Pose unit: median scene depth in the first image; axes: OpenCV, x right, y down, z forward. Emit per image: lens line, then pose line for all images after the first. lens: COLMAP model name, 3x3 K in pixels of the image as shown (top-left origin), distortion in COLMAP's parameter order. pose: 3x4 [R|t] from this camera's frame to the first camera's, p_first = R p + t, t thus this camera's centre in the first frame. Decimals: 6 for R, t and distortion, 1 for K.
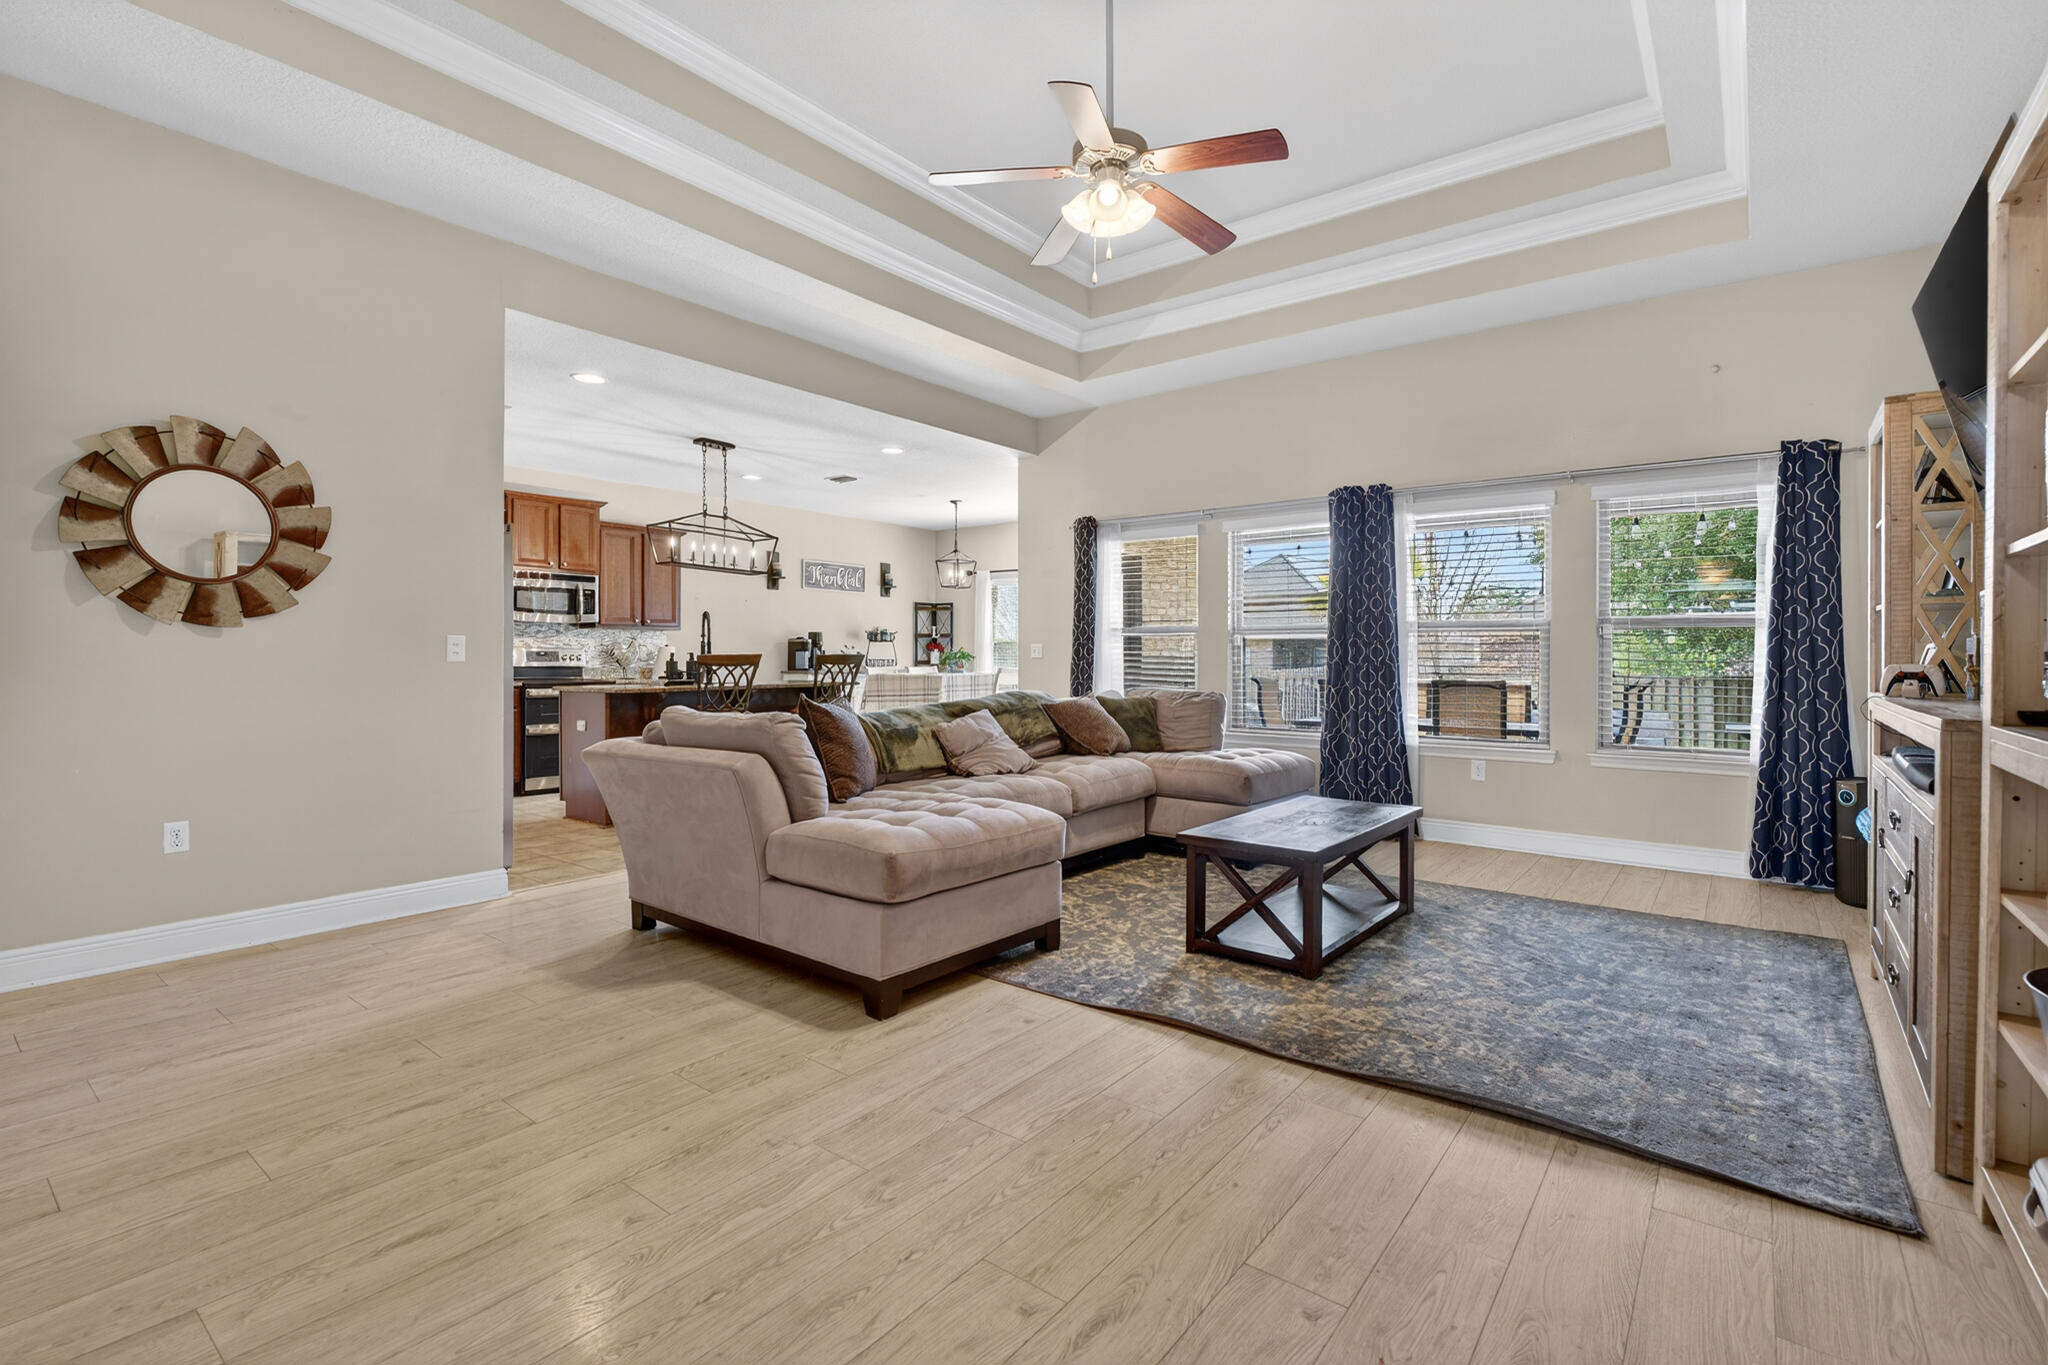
lens RADIAL K [[929.0, 0, 1023.1], [0, 929.0, 656.8], [0, 0, 1]] dist [-0.002490, -0.000549]
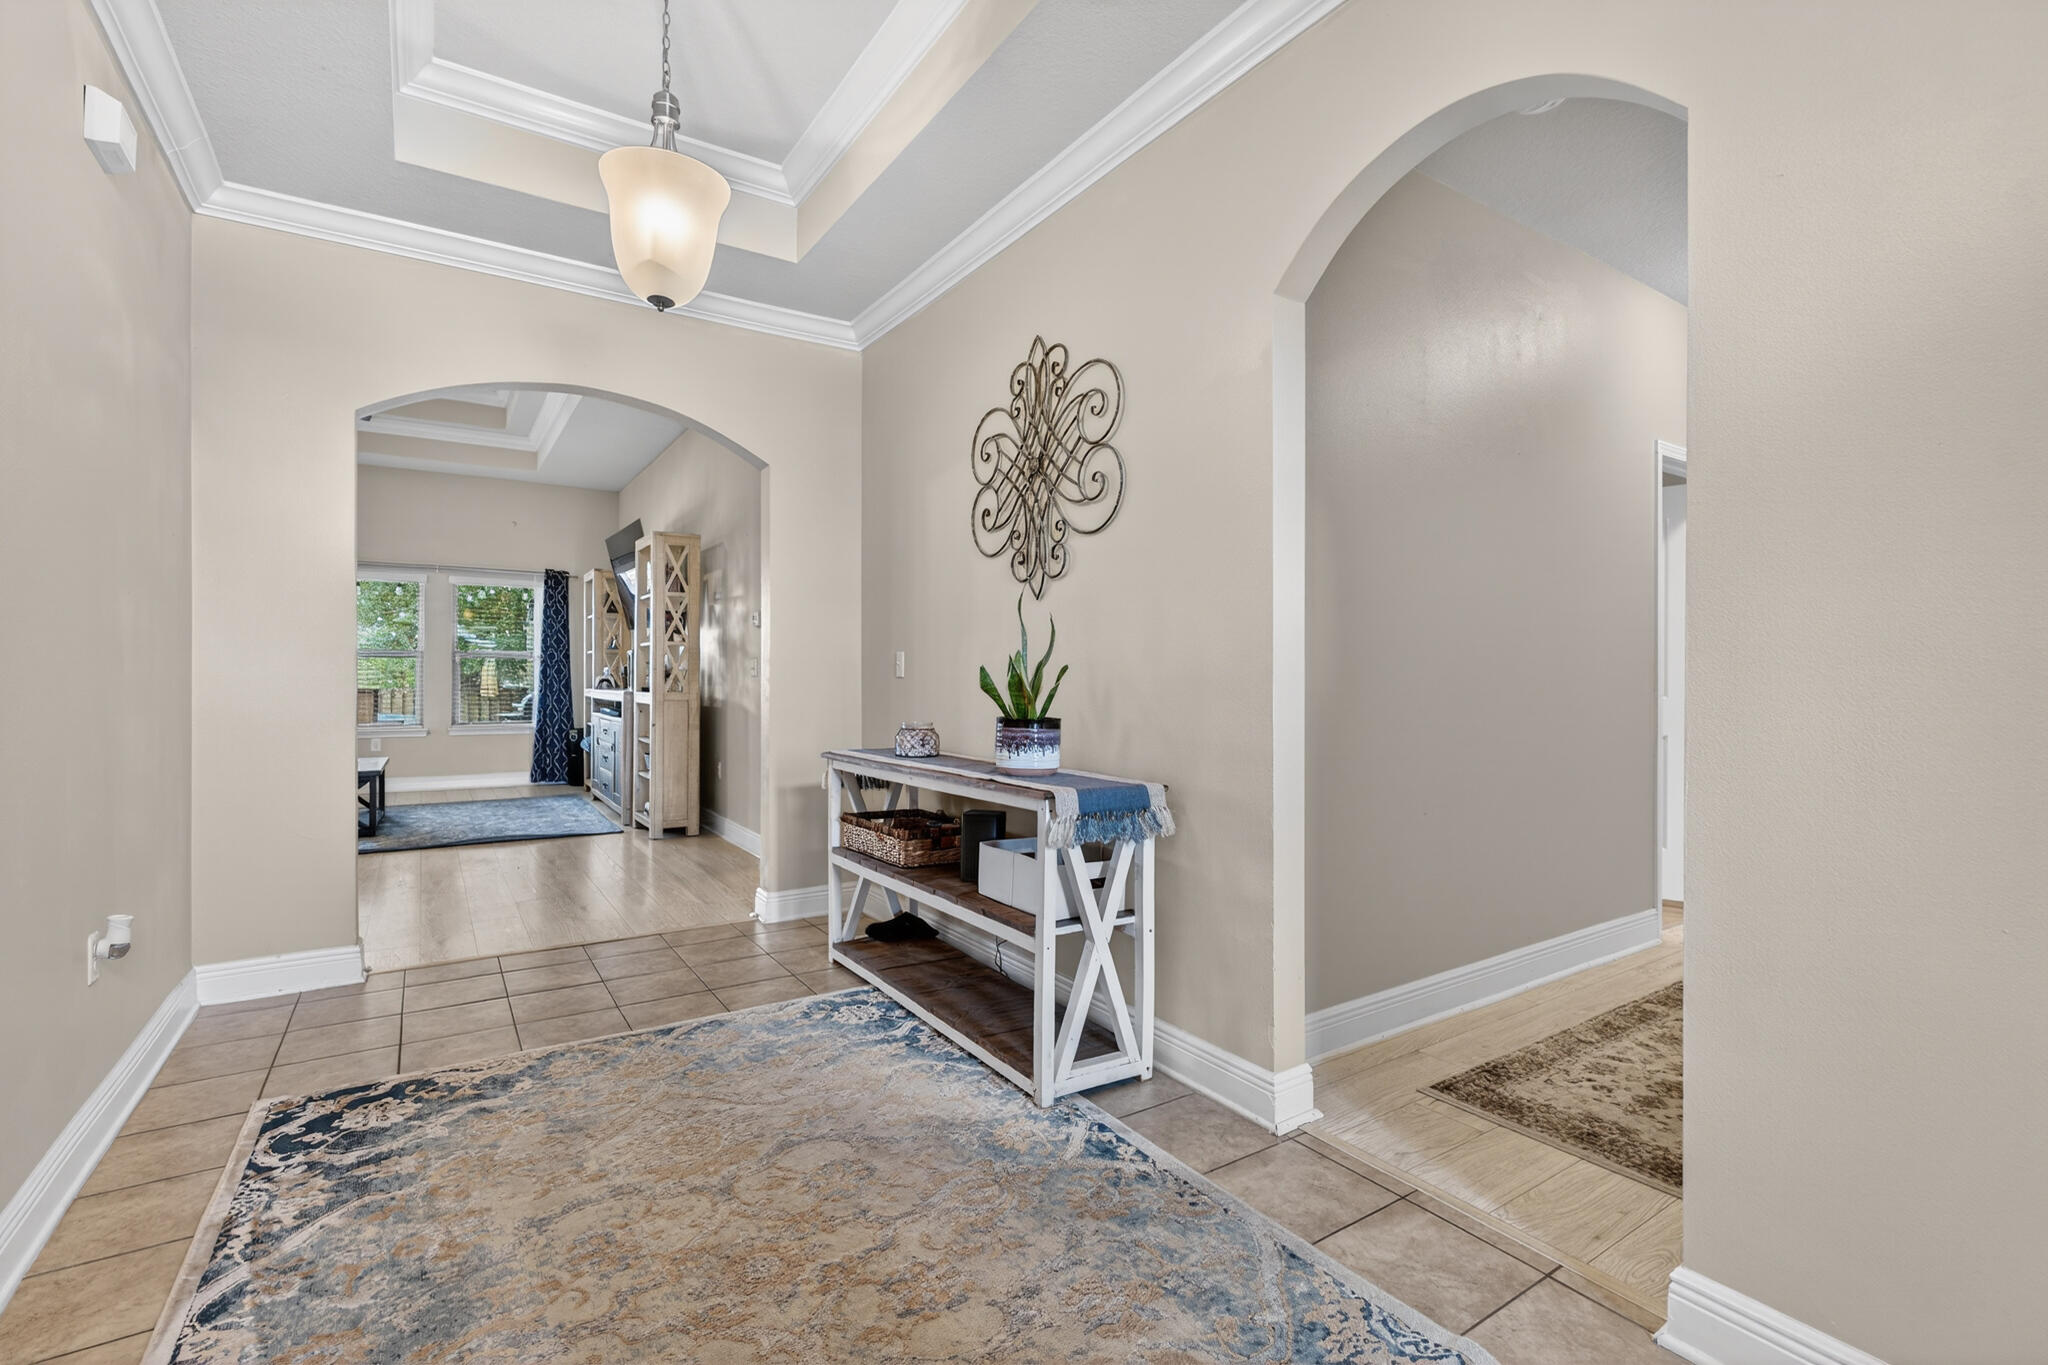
lens RADIAL K [[929.0, 0, 1039.2], [0, 929.0, 685.5], [0, 0, 1]] dist [-0.002490, -0.000549]
pose [[0.309254, -0.003065, 0.950975, -0.497073], [-0.009040, 0.999940, 0.006162, 0.002847], [-0.950937, -0.010503, 0.309207, -0.420941]]
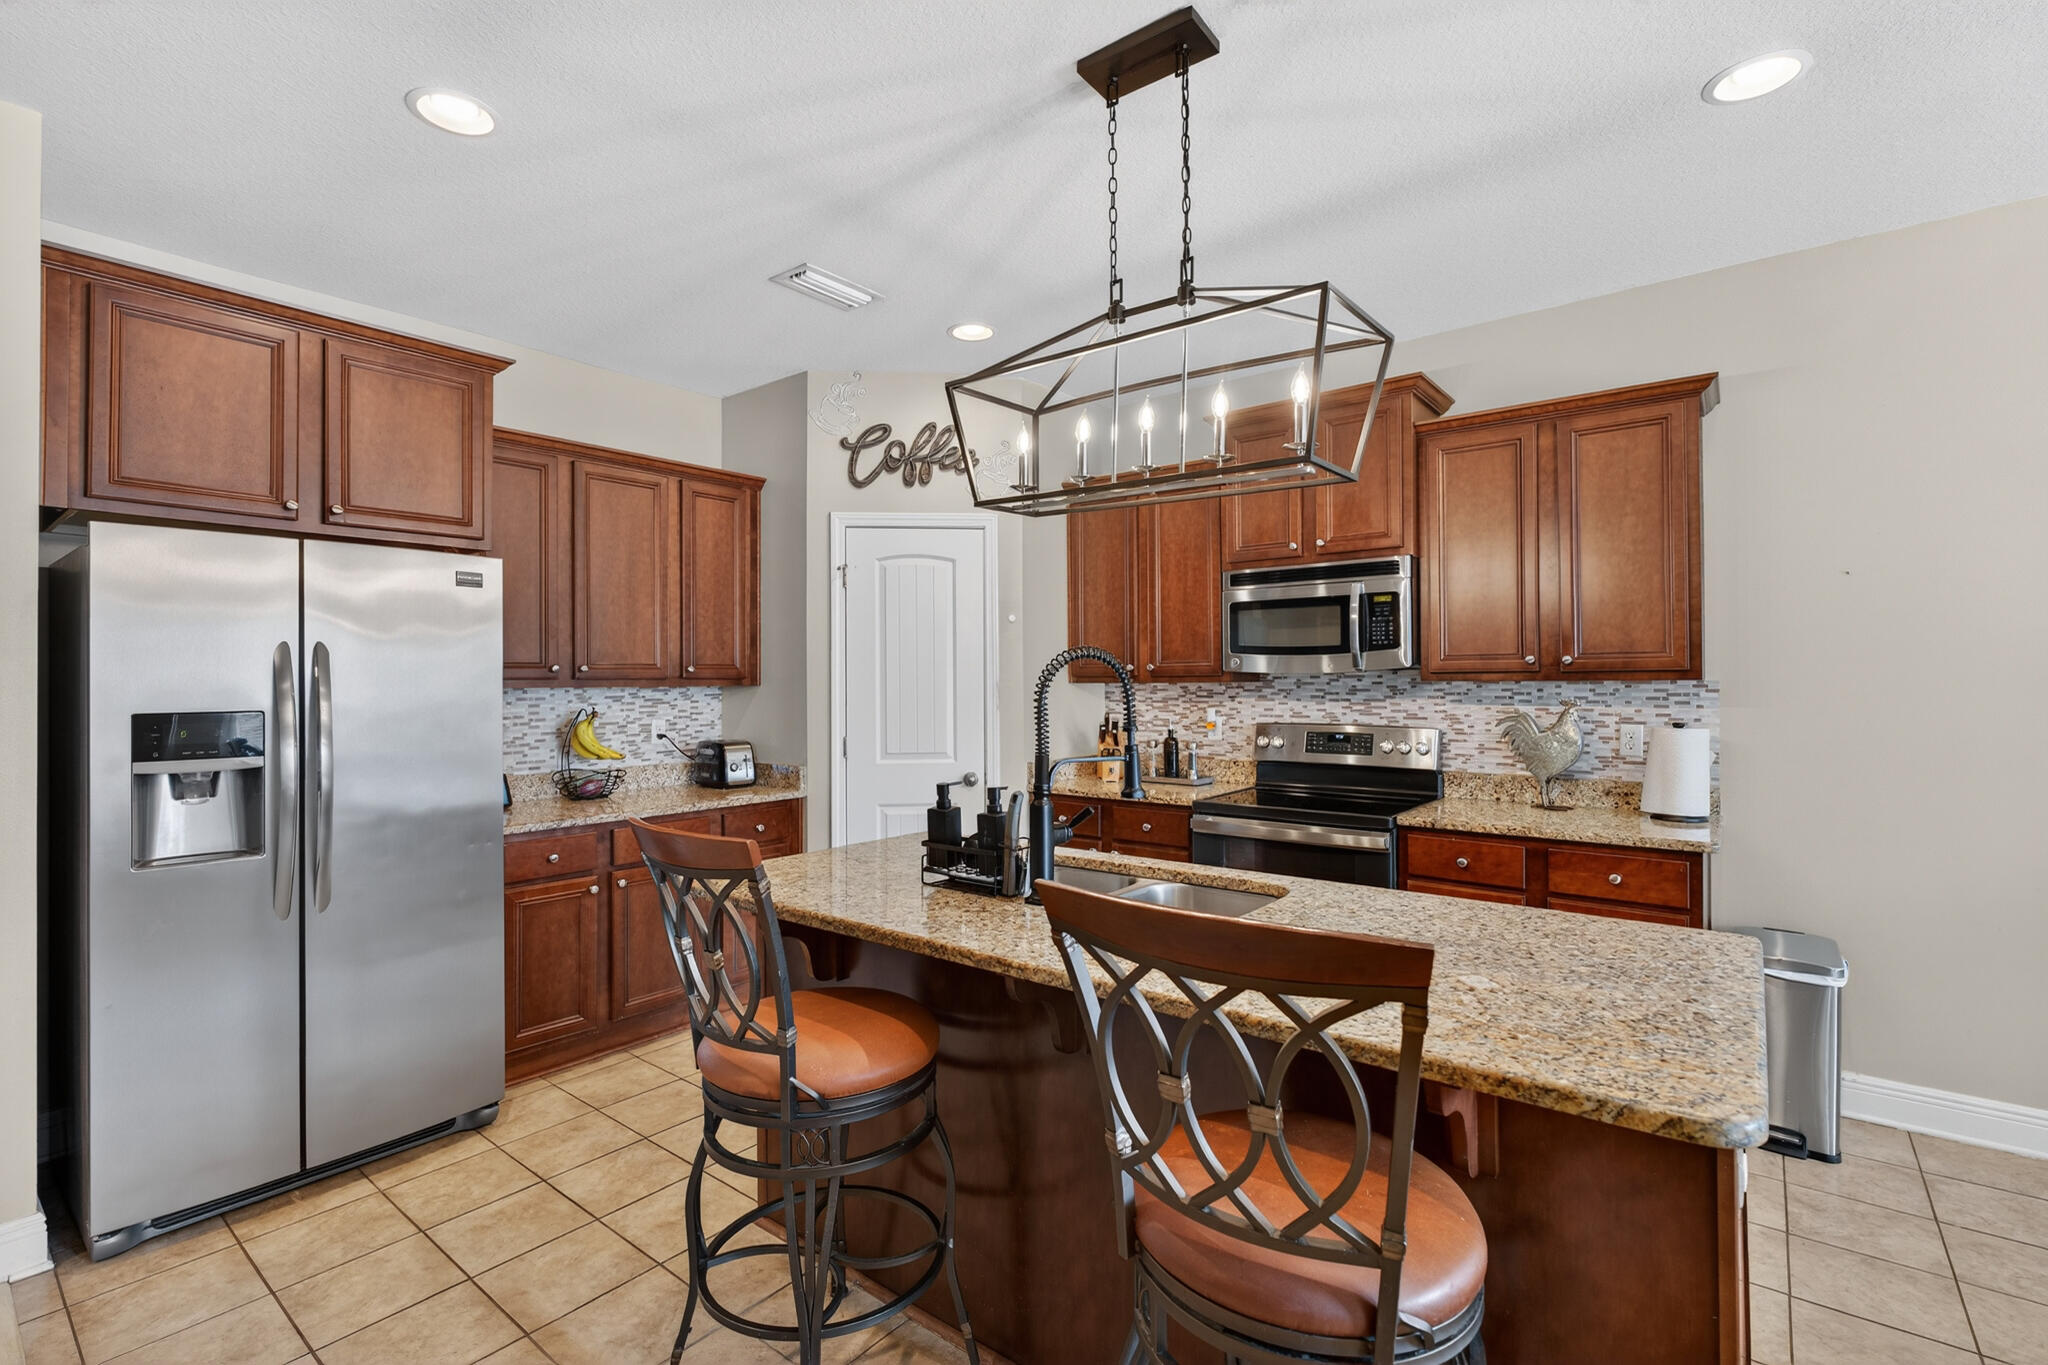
lens RADIAL K [[929.0, 0, 1039.9], [0, 929.0, 679.7], [0, 0, 1]] dist [-0.002490, -0.000549]
pose [[-0.004716, -0.004144, -0.999980, -0.045810], [0.005585, 0.999976, -0.004171, -0.035861], [0.999973, -0.005605, -0.004692, 0.959853]]
